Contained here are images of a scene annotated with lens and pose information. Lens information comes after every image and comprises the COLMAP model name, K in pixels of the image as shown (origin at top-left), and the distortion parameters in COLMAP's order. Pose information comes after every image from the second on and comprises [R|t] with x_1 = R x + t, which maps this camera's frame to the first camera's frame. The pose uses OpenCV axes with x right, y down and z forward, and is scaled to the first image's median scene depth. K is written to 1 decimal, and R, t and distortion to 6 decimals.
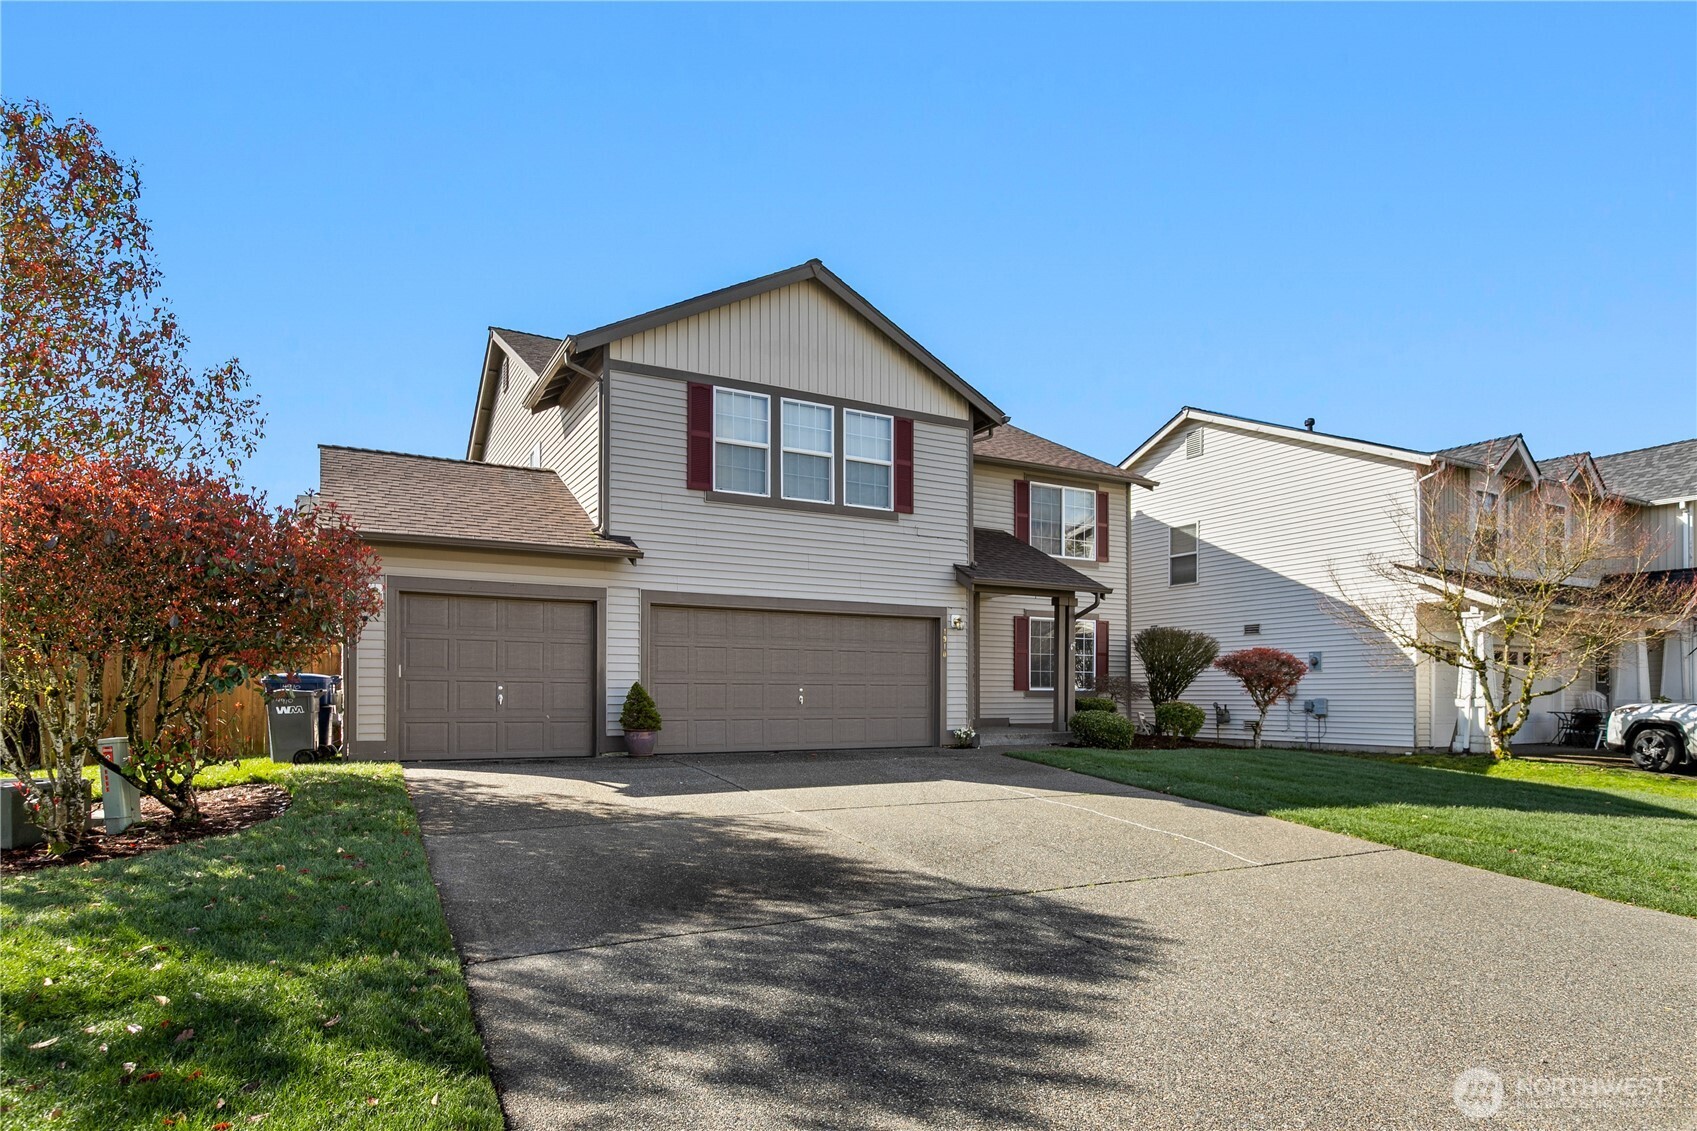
lens RADIAL K [[964.2, 0, 843.3], [0, 964.2, 640.2], [0, 0, 1]] dist [0.000714, 0.000513]
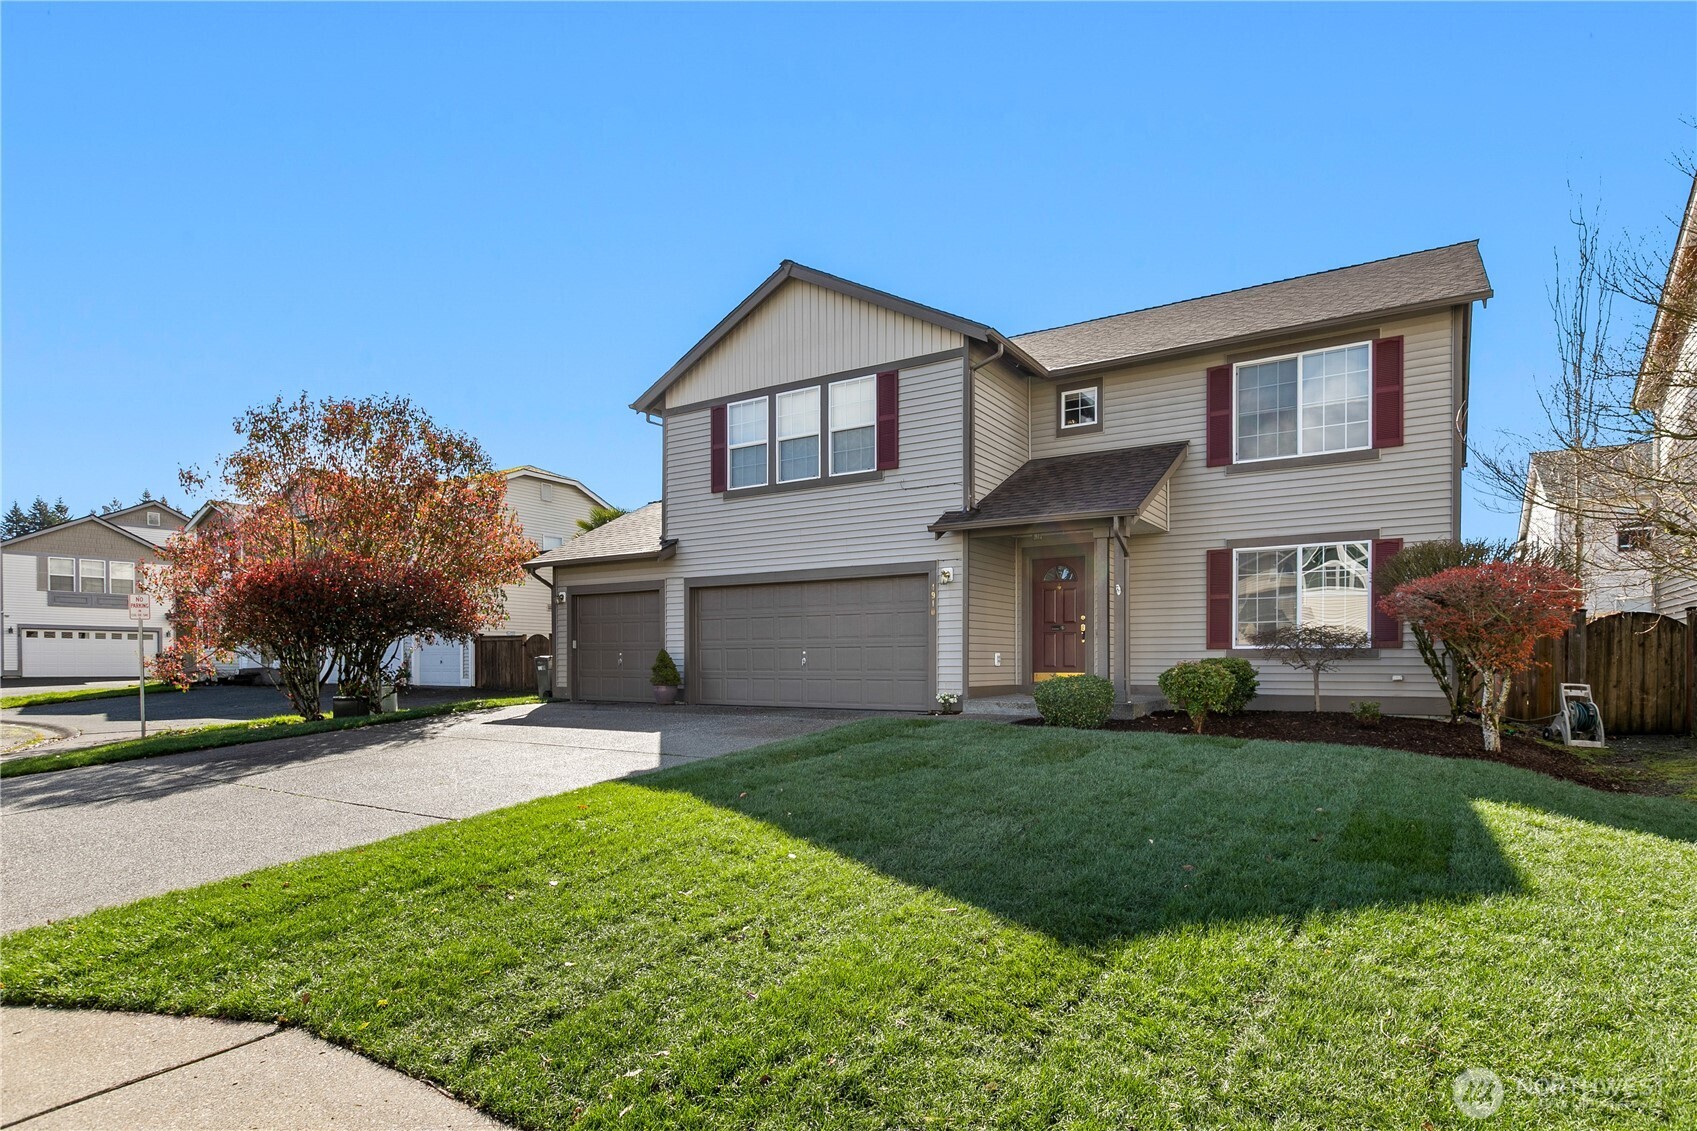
lens RADIAL K [[902.9, 0, 844.5], [0, 902.9, 619.5], [0, 0, 1]] dist [0.002190, 0.000795]
pose [[0.471691, -0.042871, -0.880721, 0.867677], [0.054493, 0.998325, -0.019411, 0.035462], [0.880078, -0.038837, 0.473238, 0.543026]]
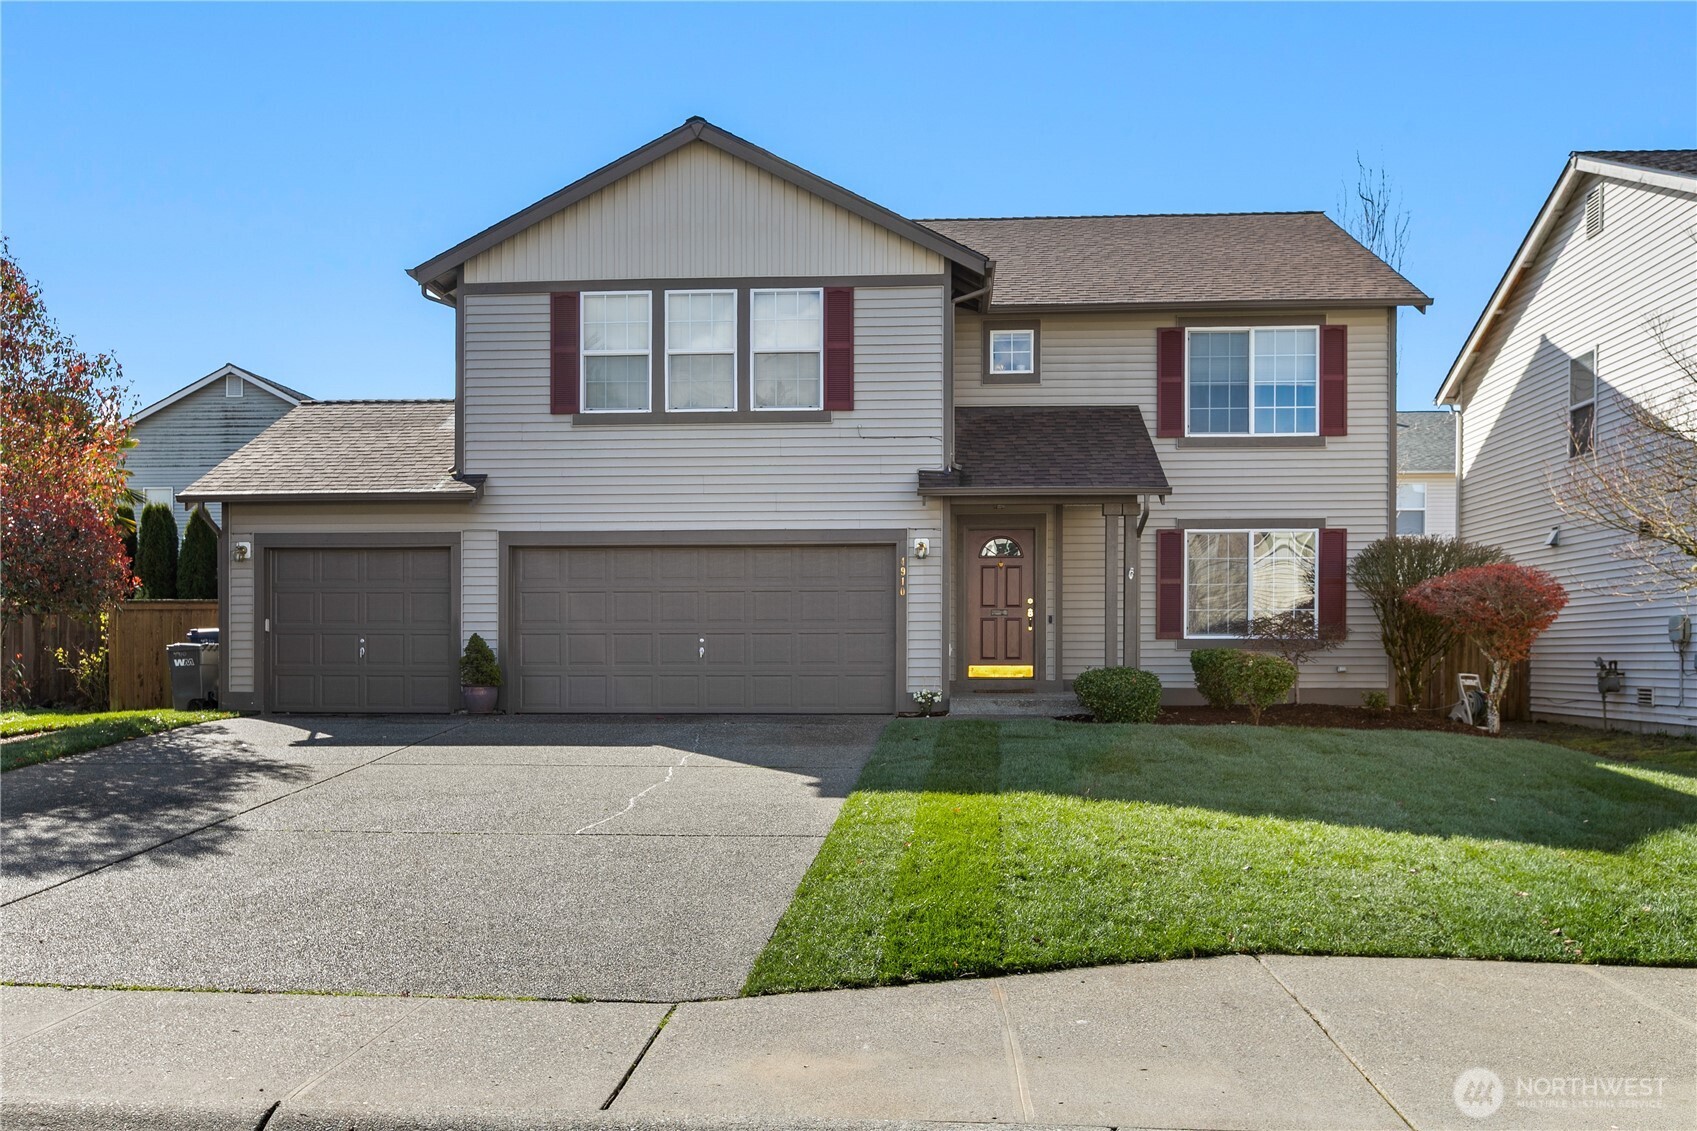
lens RADIAL K [[1452.4, 0, 848.5], [0, 1452.4, 565.5], [0, 0, 1]] dist [0.001174, -0.003078]
pose [[0.836752, -0.035282, -0.546445, 0.725799], [0.034460, 0.999337, -0.011758, 0.006300], [0.546497, -0.008992, 0.837413, 0.029745]]
